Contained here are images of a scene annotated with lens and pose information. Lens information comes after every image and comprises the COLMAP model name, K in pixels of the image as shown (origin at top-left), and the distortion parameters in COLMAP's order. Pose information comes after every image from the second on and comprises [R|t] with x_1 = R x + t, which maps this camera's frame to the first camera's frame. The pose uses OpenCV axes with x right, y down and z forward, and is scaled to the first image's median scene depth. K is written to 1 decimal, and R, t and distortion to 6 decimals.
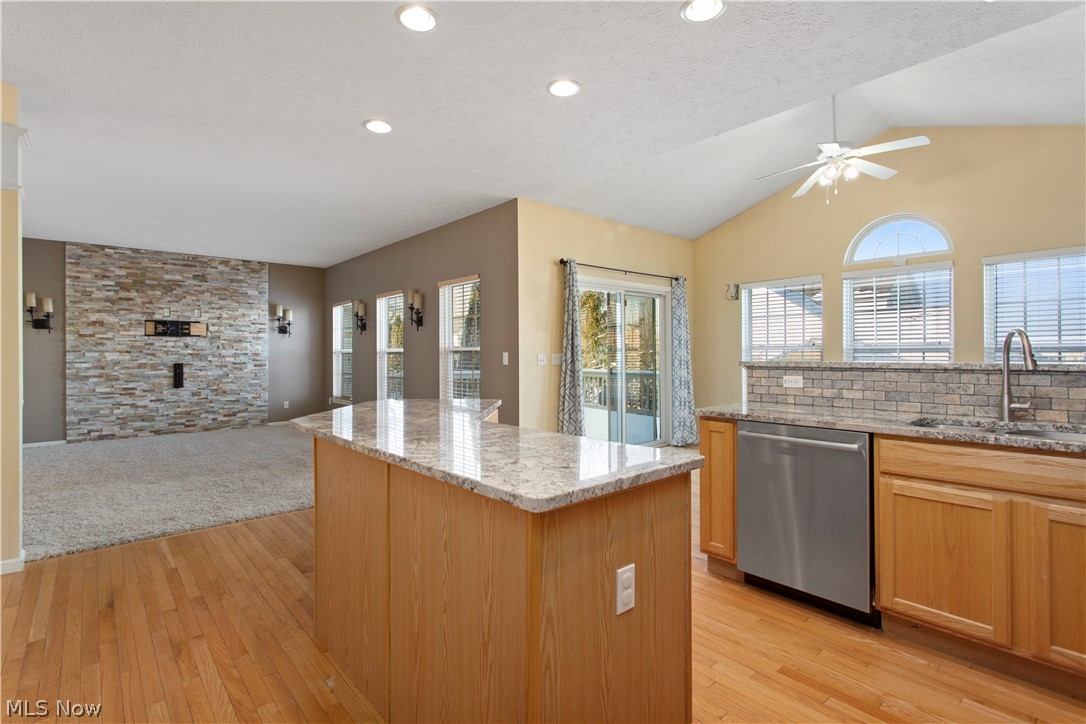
lens RADIAL K [[521.3, 0, 544.5], [0, 521.3, 353.2], [0, 0, 1]] dist [0.002088, 0.000876]
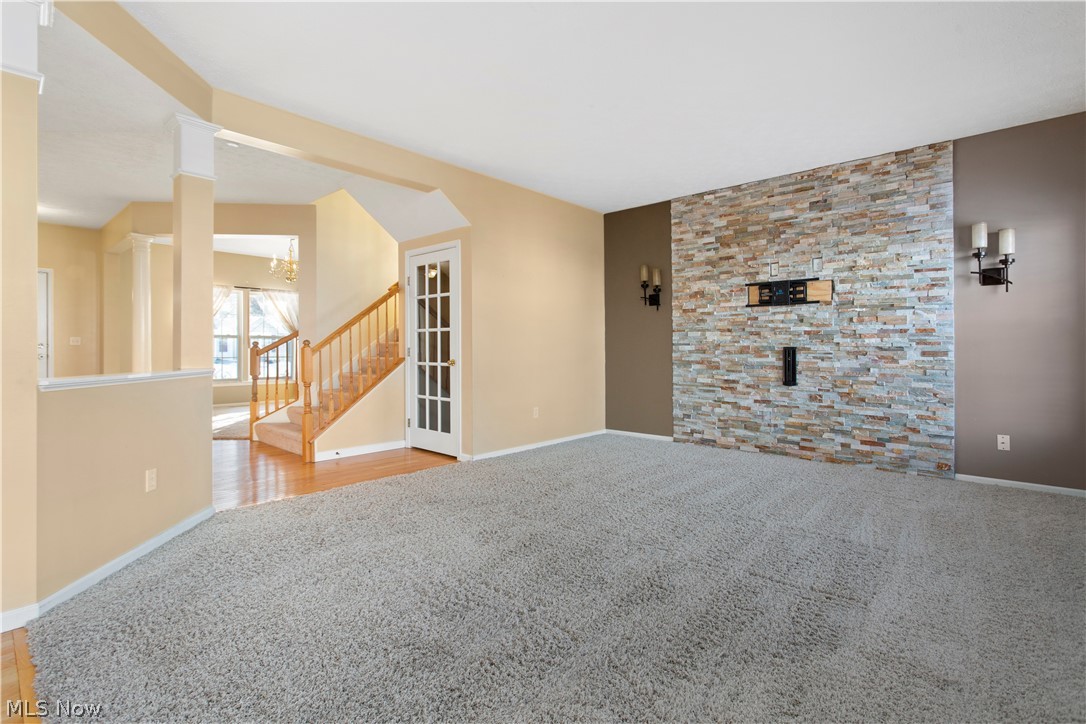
lens RADIAL K [[521.3, 0, 537.0], [0, 521.3, 341.9], [0, 0, 1]] dist [0.002088, 0.000876]
pose [[0.093398, -0.004384, -0.995619, -0.096419], [0.000419, 0.999990, -0.004364, 0.015984], [0.995629, -0.000009, 0.093399, 0.639300]]
